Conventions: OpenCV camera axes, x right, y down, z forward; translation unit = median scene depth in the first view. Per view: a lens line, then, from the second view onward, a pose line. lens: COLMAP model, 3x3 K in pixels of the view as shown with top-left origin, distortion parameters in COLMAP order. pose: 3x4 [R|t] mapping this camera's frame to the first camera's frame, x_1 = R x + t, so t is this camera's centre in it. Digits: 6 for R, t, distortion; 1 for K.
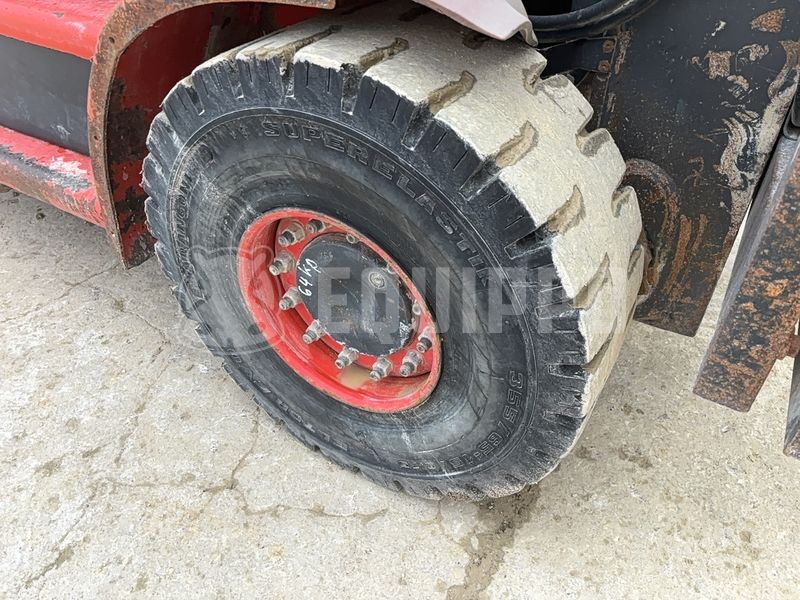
lens RADIAL K [[608.0, 0, 402.0], [0, 608.0, 299.1], [0, 0, 1]] dist [0.031112, -0.038993]
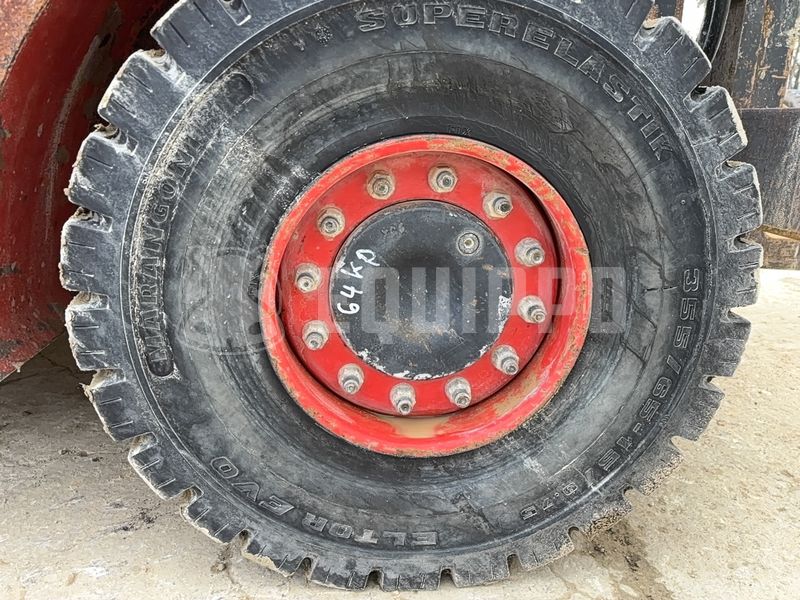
lens RADIAL K [[608.0, 0, 398.7], [0, 608.0, 300.4], [0, 0, 1]] dist [0.031112, -0.038993]
pose [[0.818477, -0.153277, 0.553716, -0.561290], [0.353782, 0.893828, -0.275519, 0.218722], [-0.452695, 0.421400, 0.785804, 0.448873]]
